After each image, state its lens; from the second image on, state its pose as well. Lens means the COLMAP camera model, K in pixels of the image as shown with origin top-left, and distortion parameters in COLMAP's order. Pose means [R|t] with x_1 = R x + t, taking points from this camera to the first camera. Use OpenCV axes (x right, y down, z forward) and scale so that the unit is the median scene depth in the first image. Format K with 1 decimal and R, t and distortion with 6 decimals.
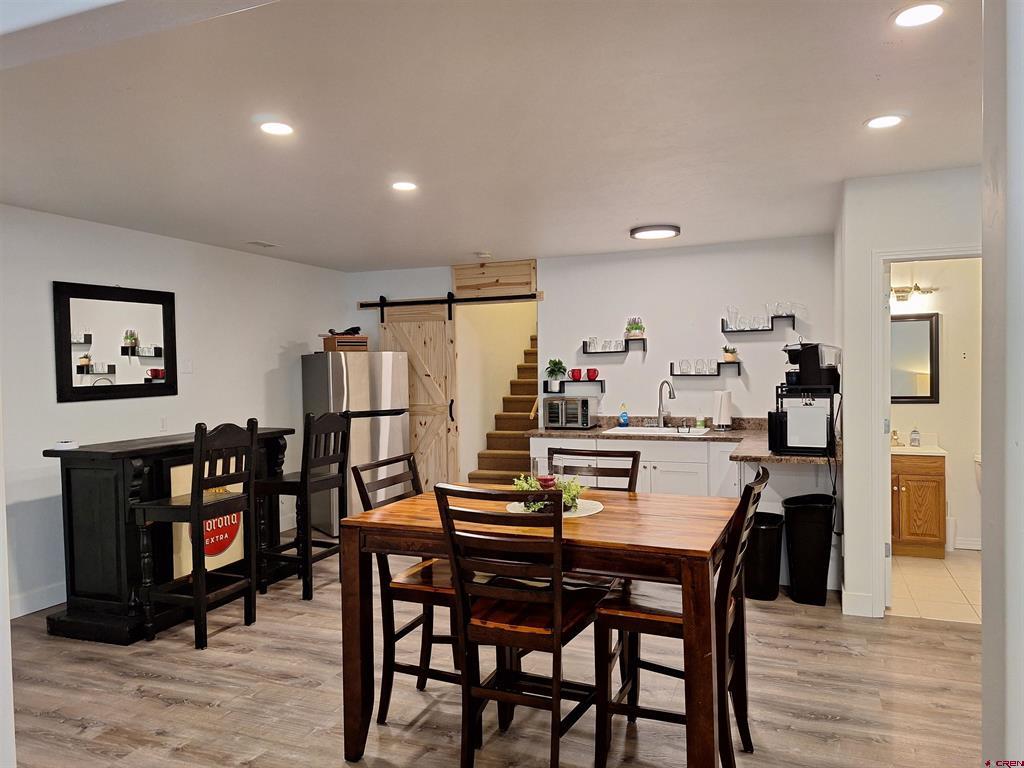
lens RADIAL K [[711.9, 0, 512.0], [0, 711.9, 384.0], [0, 0, 1]] dist [0.113656, -0.151717]
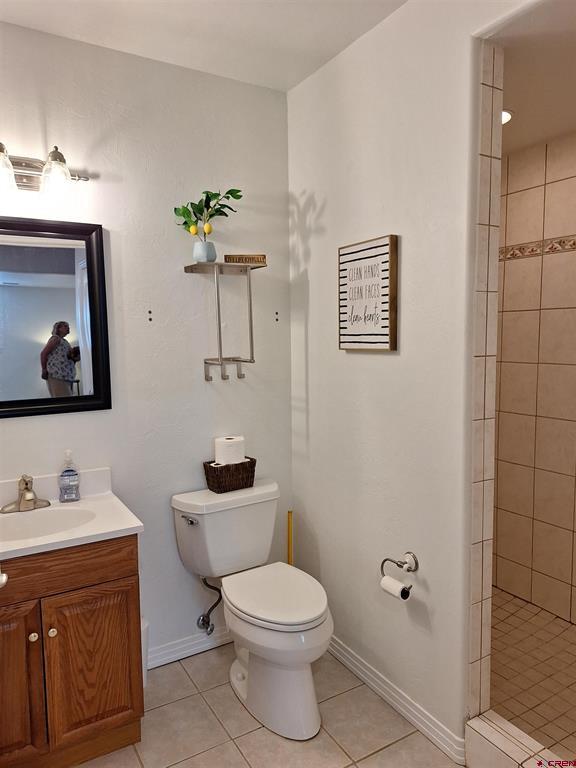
lens RADIAL K [[533.9, 0, 288.0], [0, 533.9, 384.0], [0, 0, 1]] dist [0.113656, -0.151717]
pose [[0.604691, -0.064754, 0.793824, 0.382444], [0.021180, 0.997644, 0.065246, -0.013254], [-0.796179, -0.022640, 0.604638, 0.708242]]
